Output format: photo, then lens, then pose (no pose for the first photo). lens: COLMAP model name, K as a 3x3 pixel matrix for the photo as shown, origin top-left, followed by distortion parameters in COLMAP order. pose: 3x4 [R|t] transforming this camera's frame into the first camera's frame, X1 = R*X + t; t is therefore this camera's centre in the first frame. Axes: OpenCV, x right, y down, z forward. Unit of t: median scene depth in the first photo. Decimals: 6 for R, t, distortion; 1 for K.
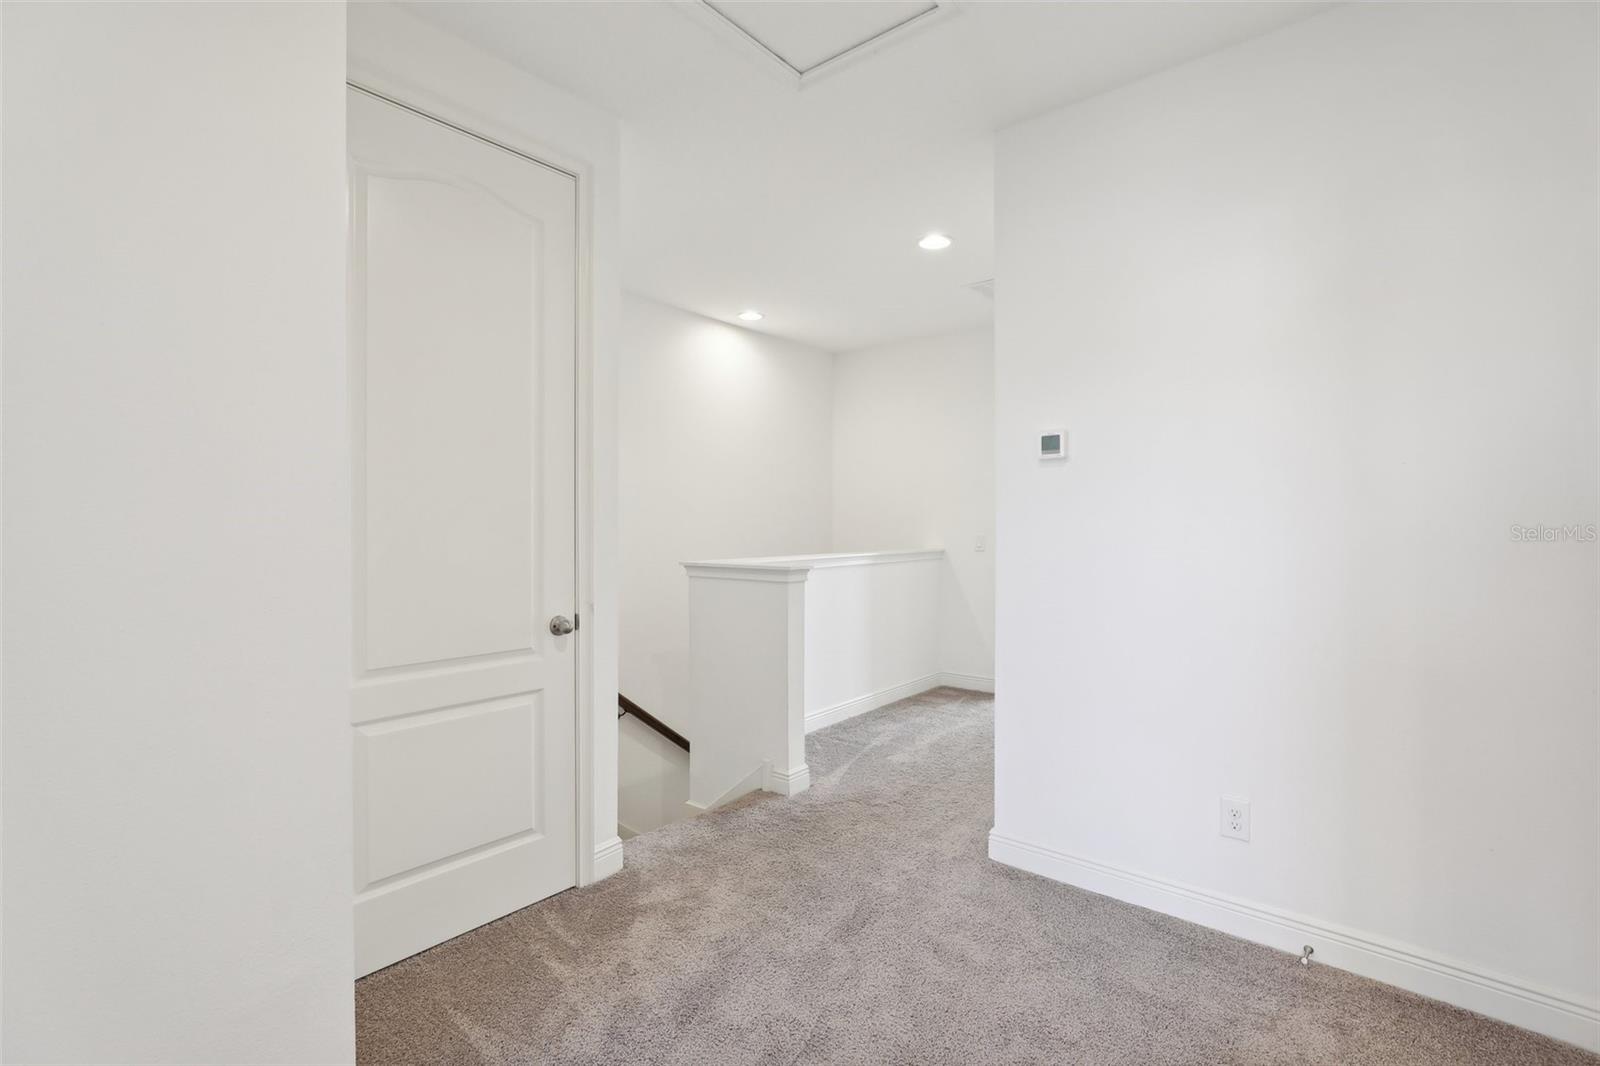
lens RADIAL K [[722.7, 0, 797.7], [0, 722.7, 529.0], [0, 0, 1]] dist [-0.020644, 0.001488]
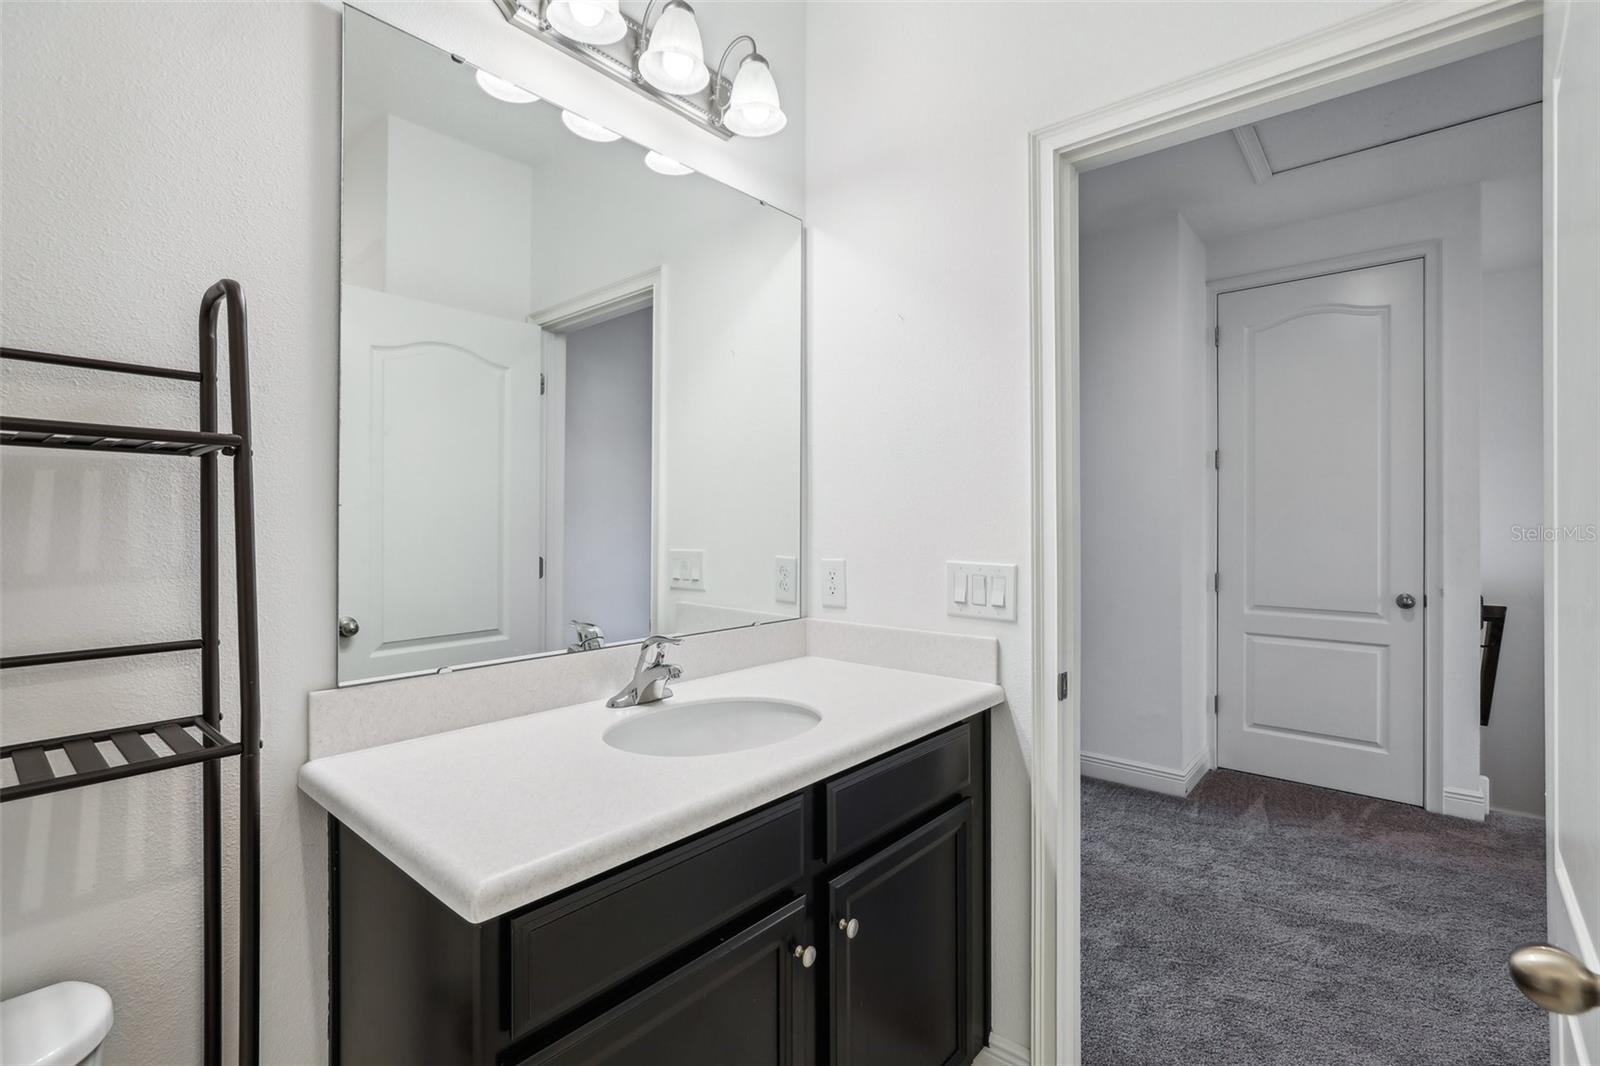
lens RADIAL K [[722.7, 0, 797.0], [0, 722.7, 522.1], [0, 0, 1]] dist [-0.020644, 0.001488]
pose [[-0.028417, -0.001693, -0.999595, 1.046245], [-0.002465, 0.999996, -0.001624, -0.008025], [0.999593, 0.002418, -0.028421, -0.091762]]
